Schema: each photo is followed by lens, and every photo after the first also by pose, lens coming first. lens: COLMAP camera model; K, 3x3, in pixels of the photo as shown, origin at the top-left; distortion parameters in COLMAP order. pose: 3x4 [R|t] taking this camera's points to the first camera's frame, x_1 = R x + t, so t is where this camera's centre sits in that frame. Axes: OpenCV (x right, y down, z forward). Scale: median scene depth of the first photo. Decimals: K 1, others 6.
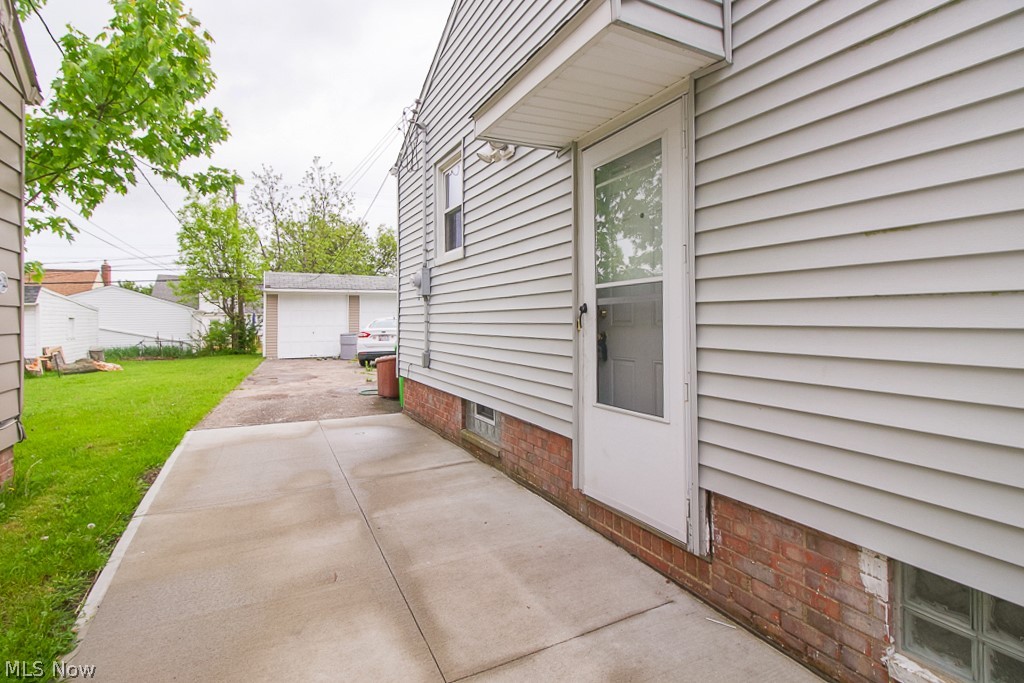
lens RADIAL K [[493.8, 0, 511.5], [0, 493.8, 334.9], [0, 0, 1]] dist [0.000420, 0.000217]
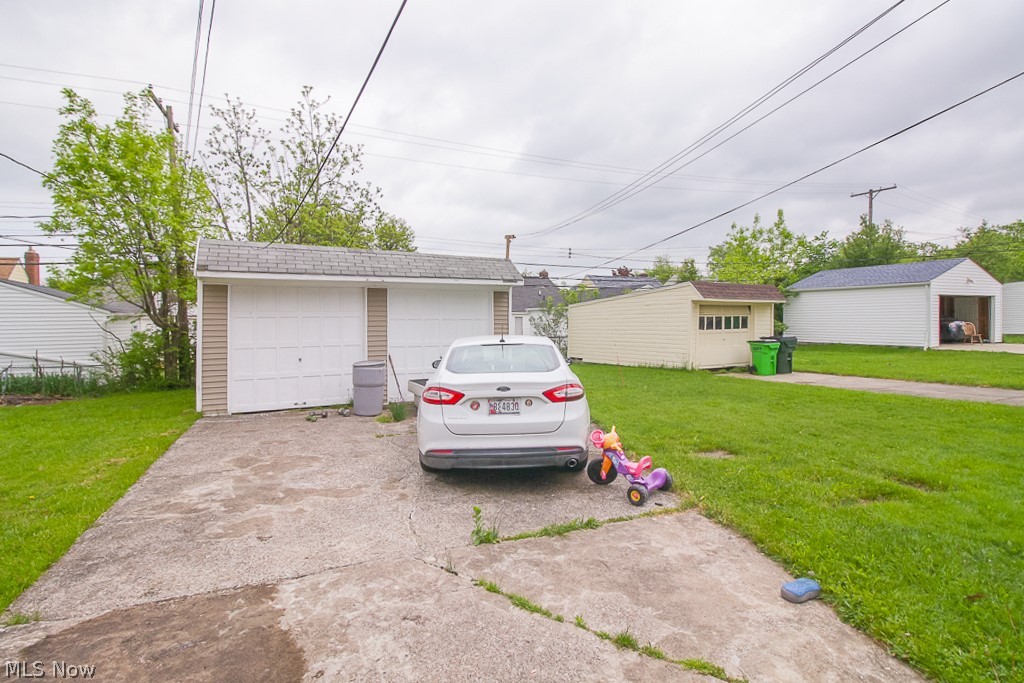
lens RADIAL K [[493.8, 0, 513.3], [0, 493.8, 339.0], [0, 0, 1]] dist [0.000420, 0.000217]
pose [[0.999871, 0.000269, 0.016060, -0.154901], [-0.000413, 0.999959, 0.008997, -0.025874], [-0.016057, -0.009003, 0.999831, 0.398650]]
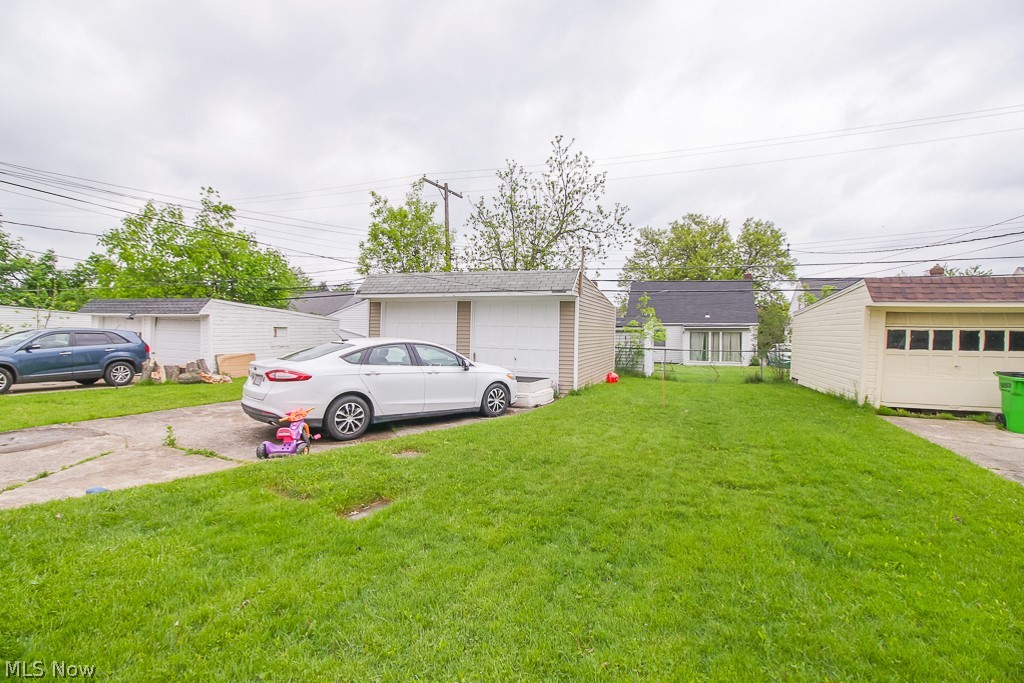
lens RADIAL K [[473.4, 0, 513.2], [0, 473.4, 332.5], [0, 0, 1]] dist [-0.000409, -0.000034]
pose [[0.694179, 0.027030, -0.719295, 0.176848], [-0.039953, 0.999201, -0.001009, -0.033150], [0.718693, 0.029438, 0.694704, 0.507875]]
